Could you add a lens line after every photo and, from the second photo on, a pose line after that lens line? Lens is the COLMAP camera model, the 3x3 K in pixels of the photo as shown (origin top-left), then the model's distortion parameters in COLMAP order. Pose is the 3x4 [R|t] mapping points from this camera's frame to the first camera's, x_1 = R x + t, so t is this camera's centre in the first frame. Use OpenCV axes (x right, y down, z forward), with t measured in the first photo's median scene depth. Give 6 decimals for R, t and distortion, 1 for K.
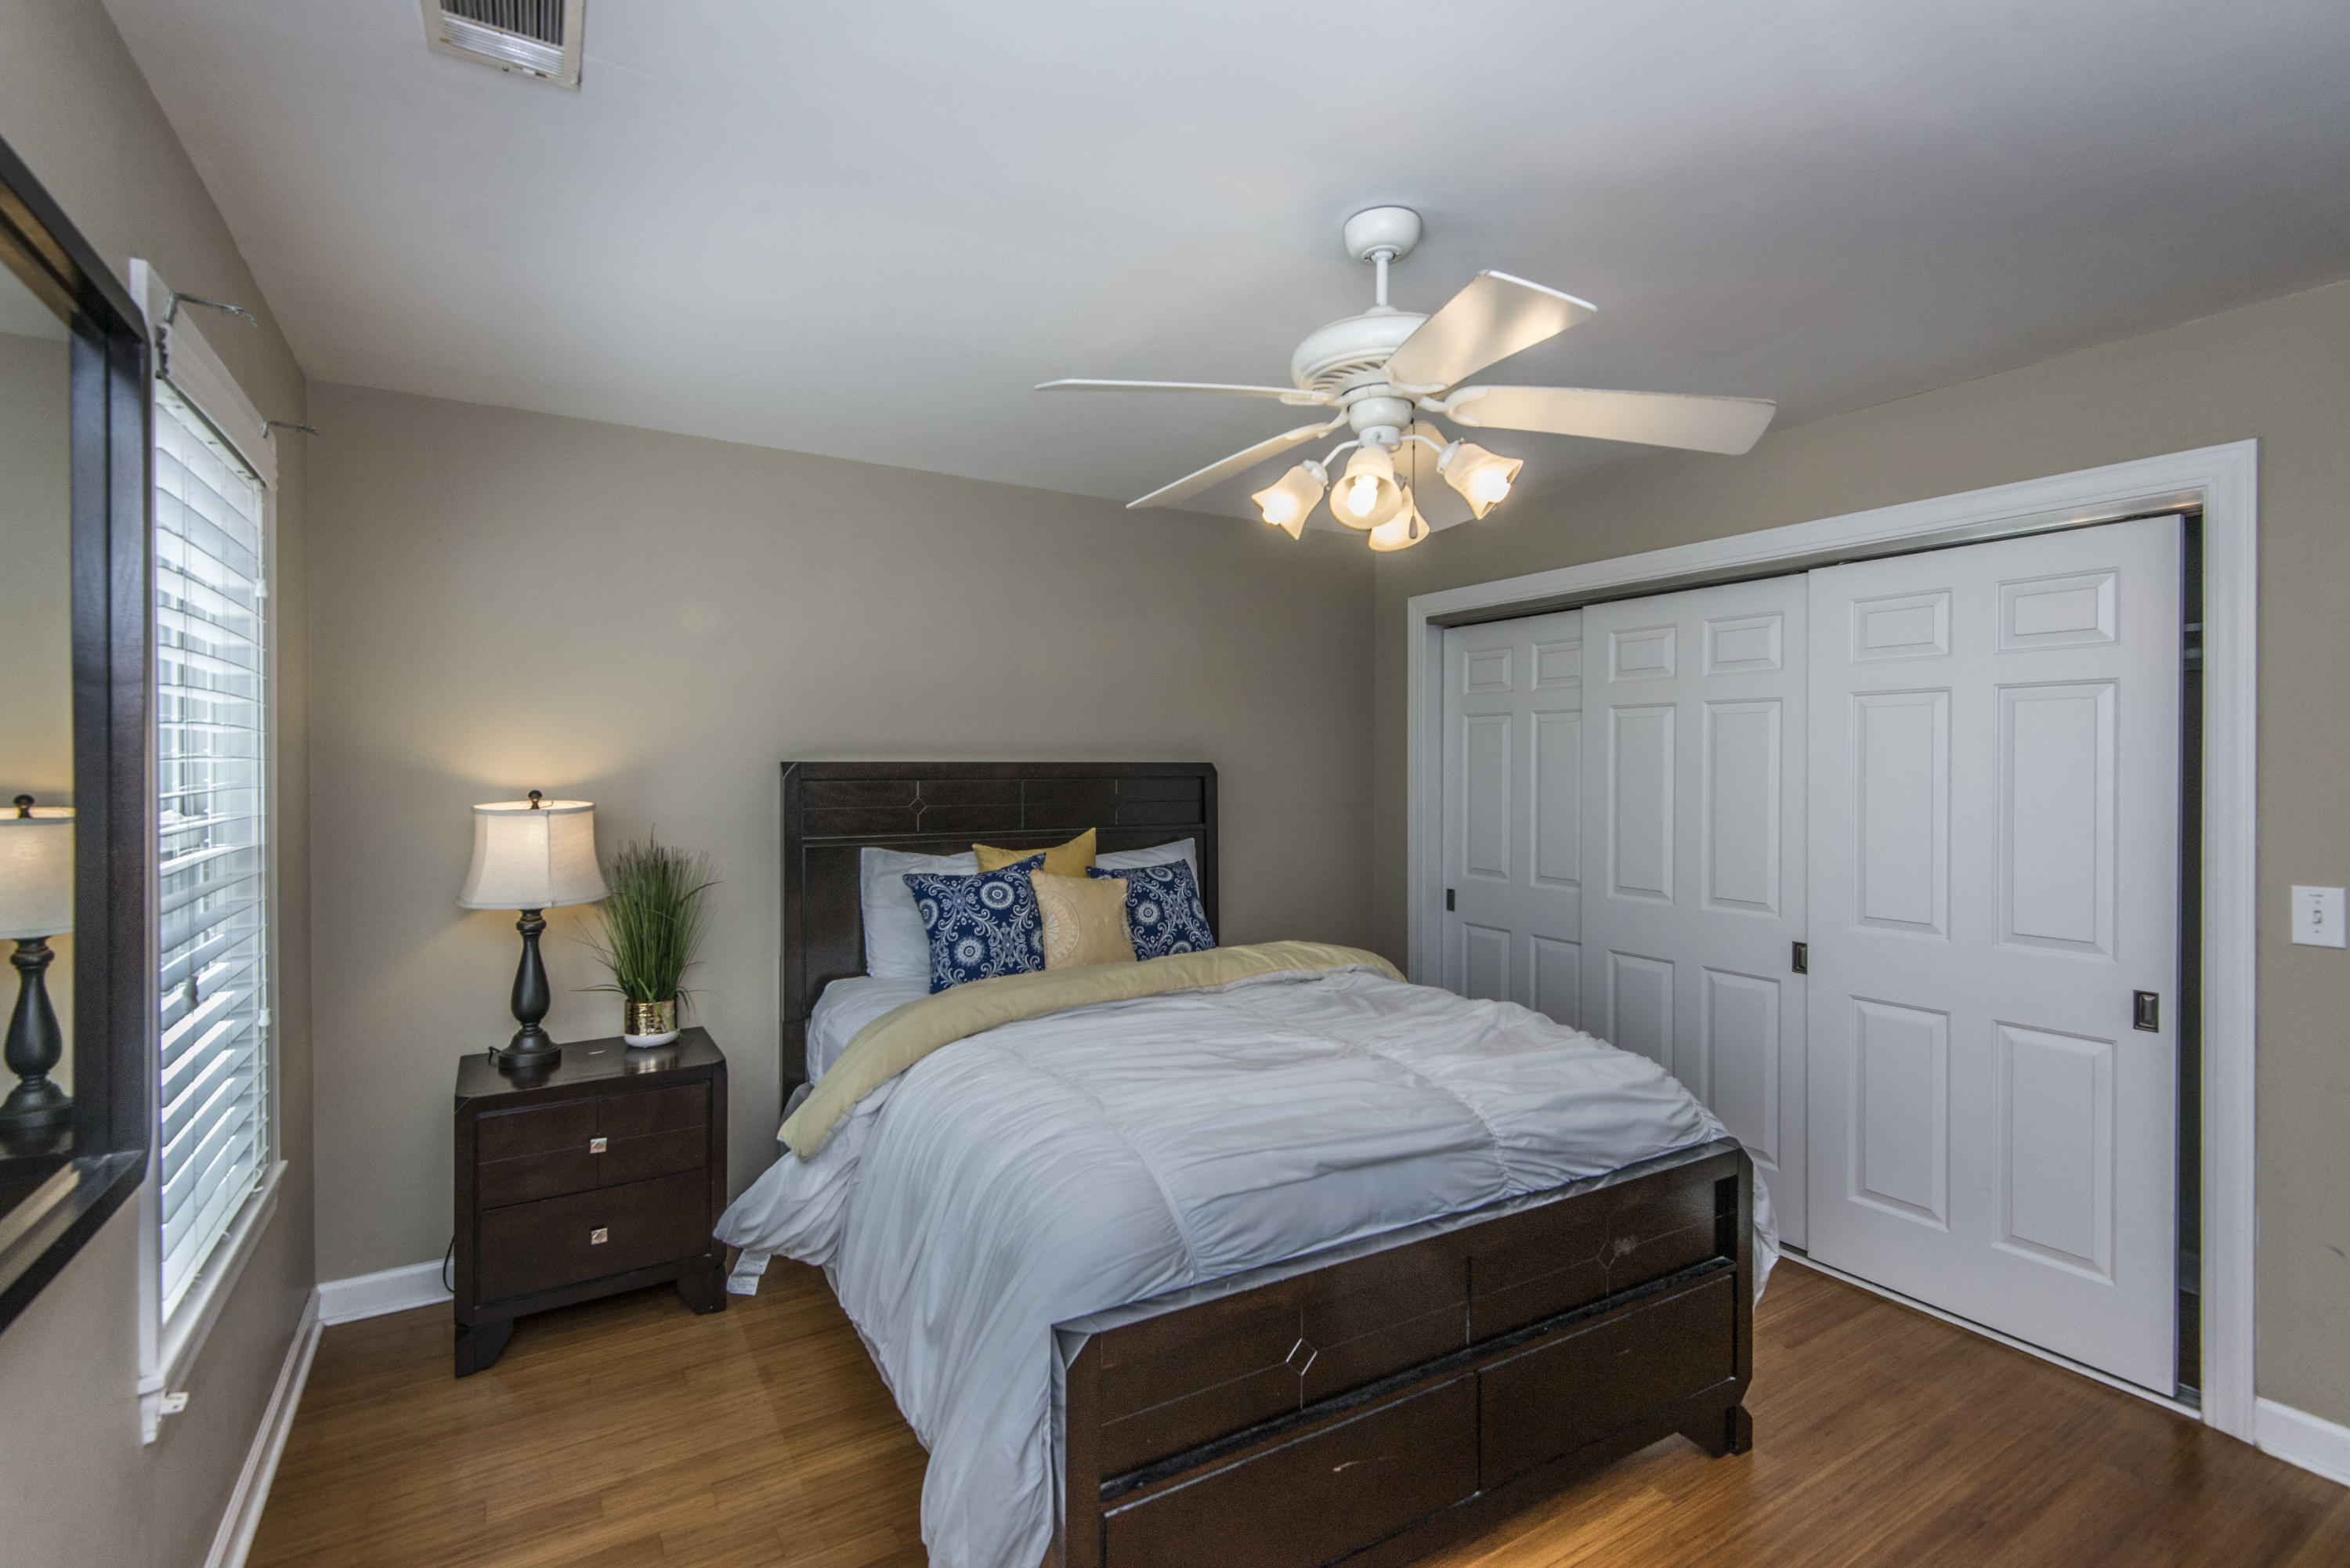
lens RADIAL K [[1064.8, 0, 1173.0], [0, 1064.8, 772.2], [0, 0, 1]] dist [0.019908, -0.011467]
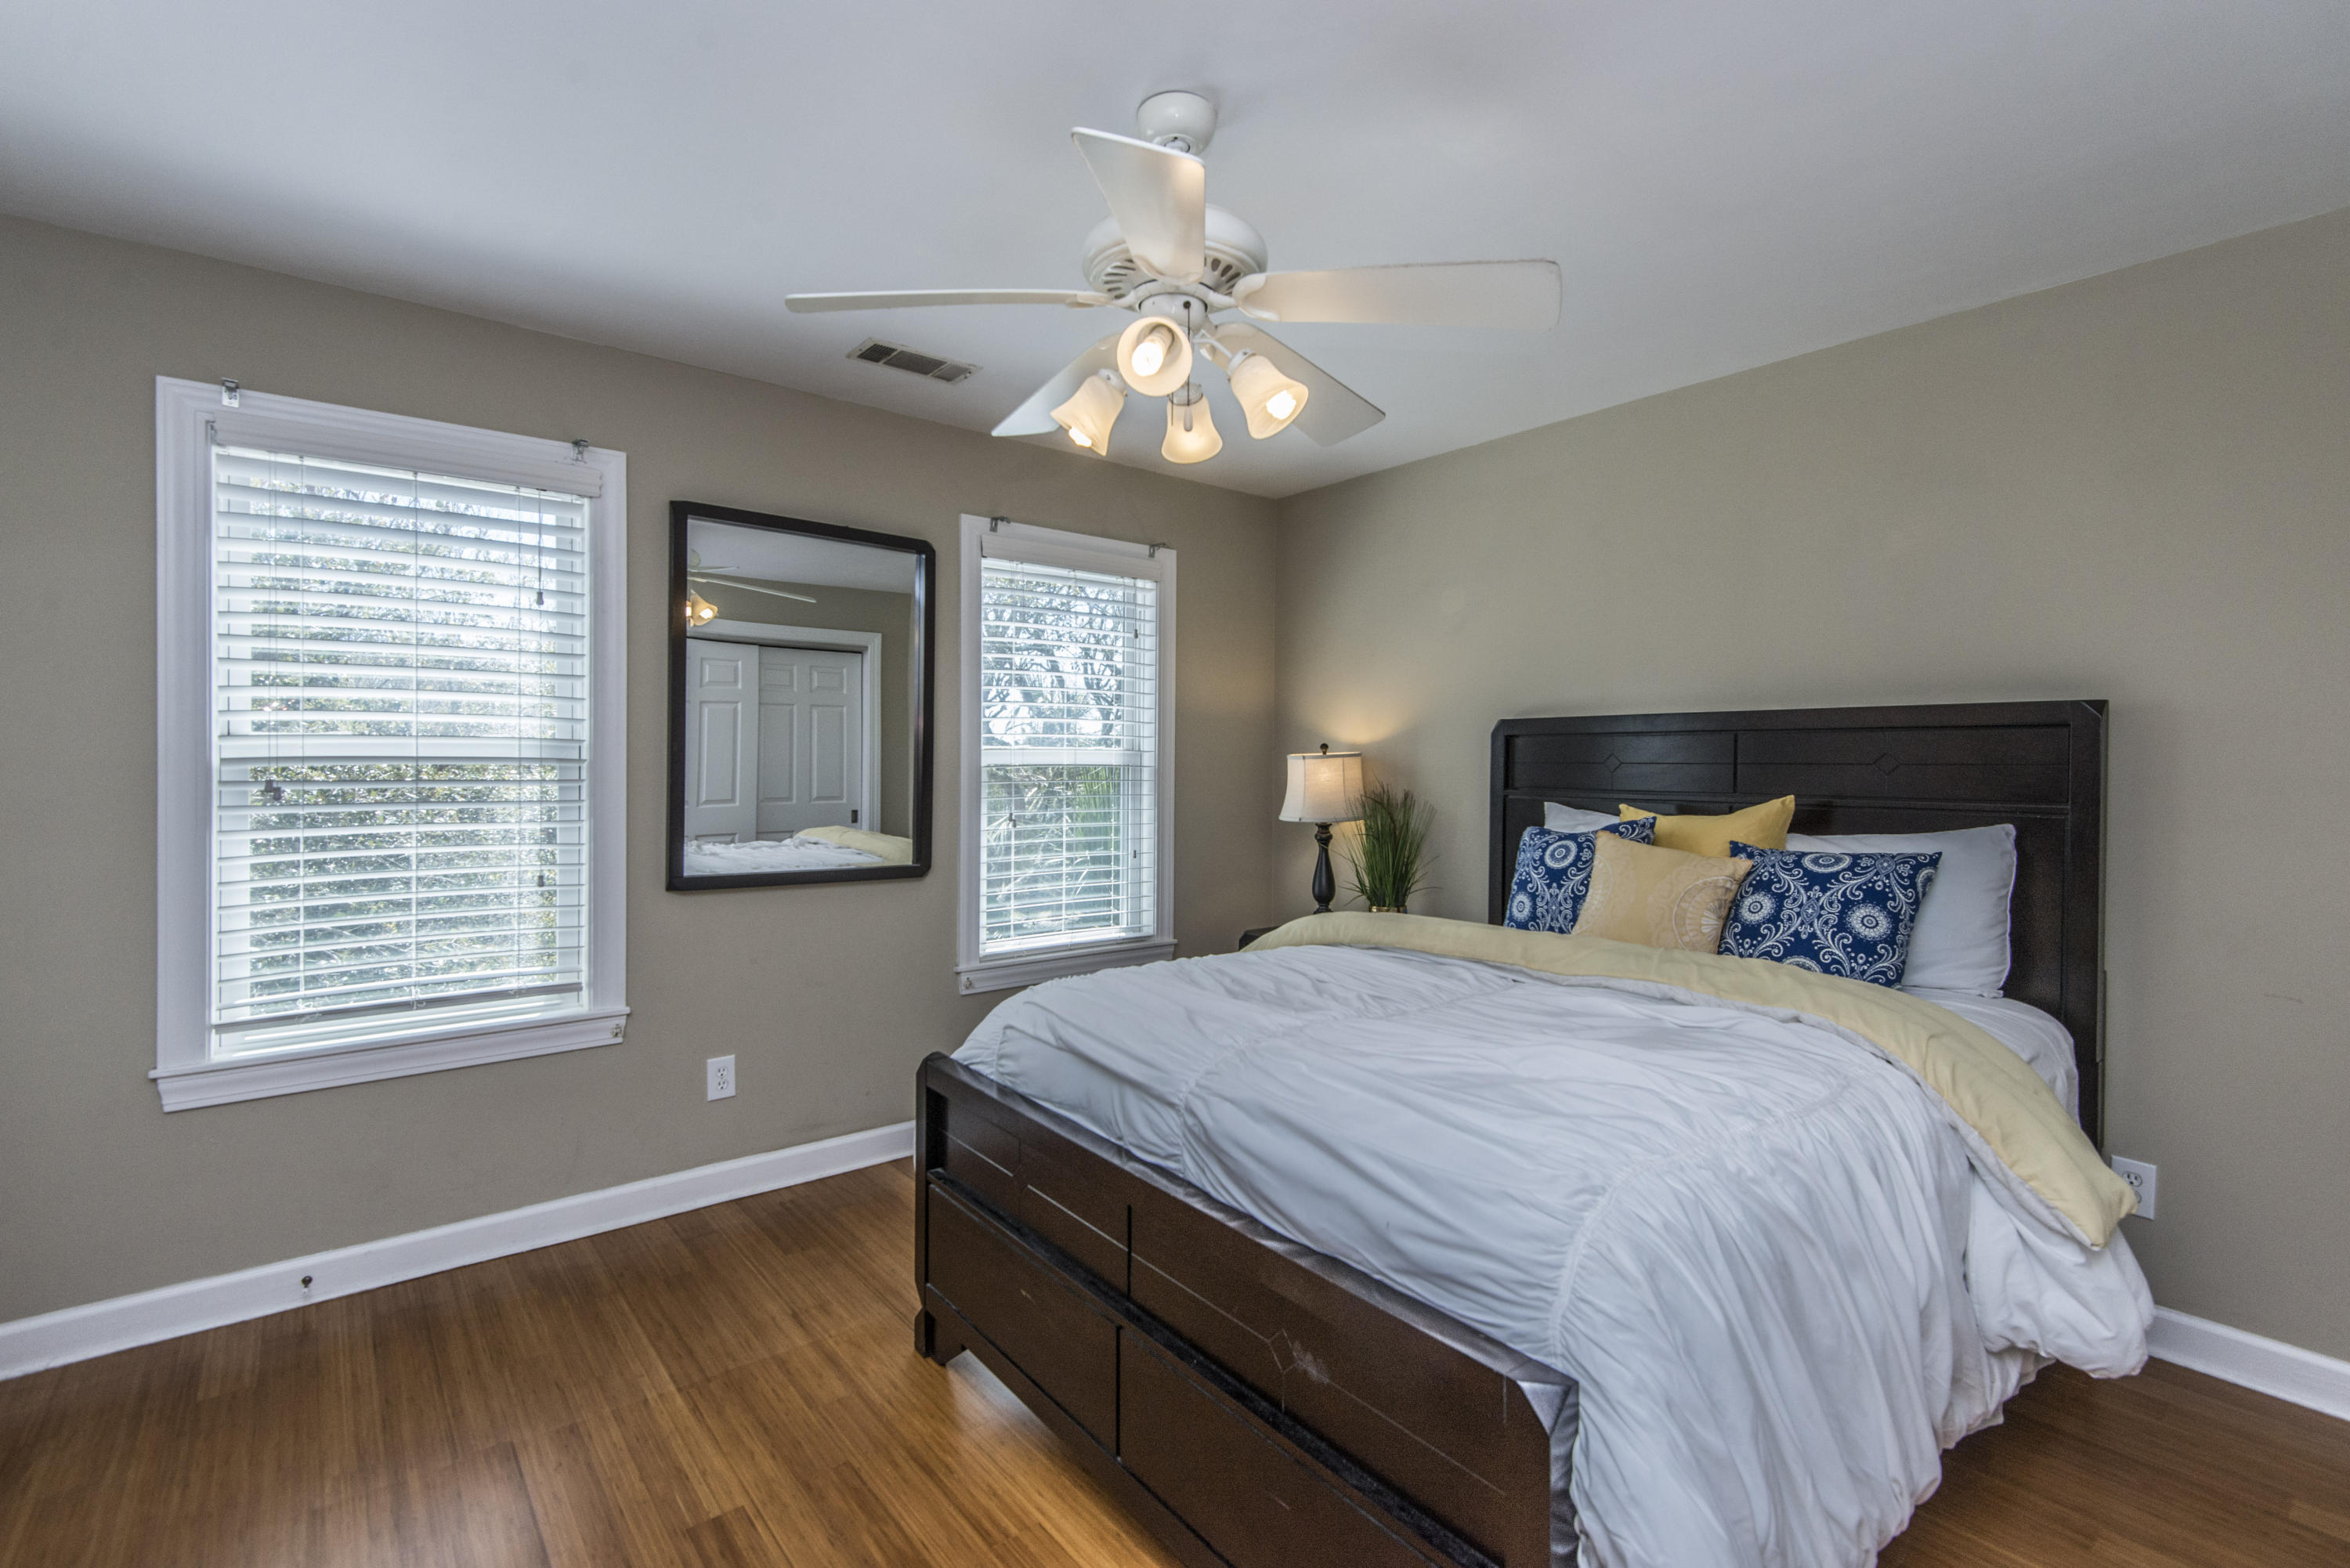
lens RADIAL K [[1064.8, 0, 1162.9], [0, 1064.8, 774.8], [0, 0, 1]] dist [0.019908, -0.011467]
pose [[0.128904, 0.009775, -0.991609, 0.712891], [-0.018492, 0.999801, 0.007452, 0.046639], [0.991485, 0.017376, 0.129060, 0.543593]]
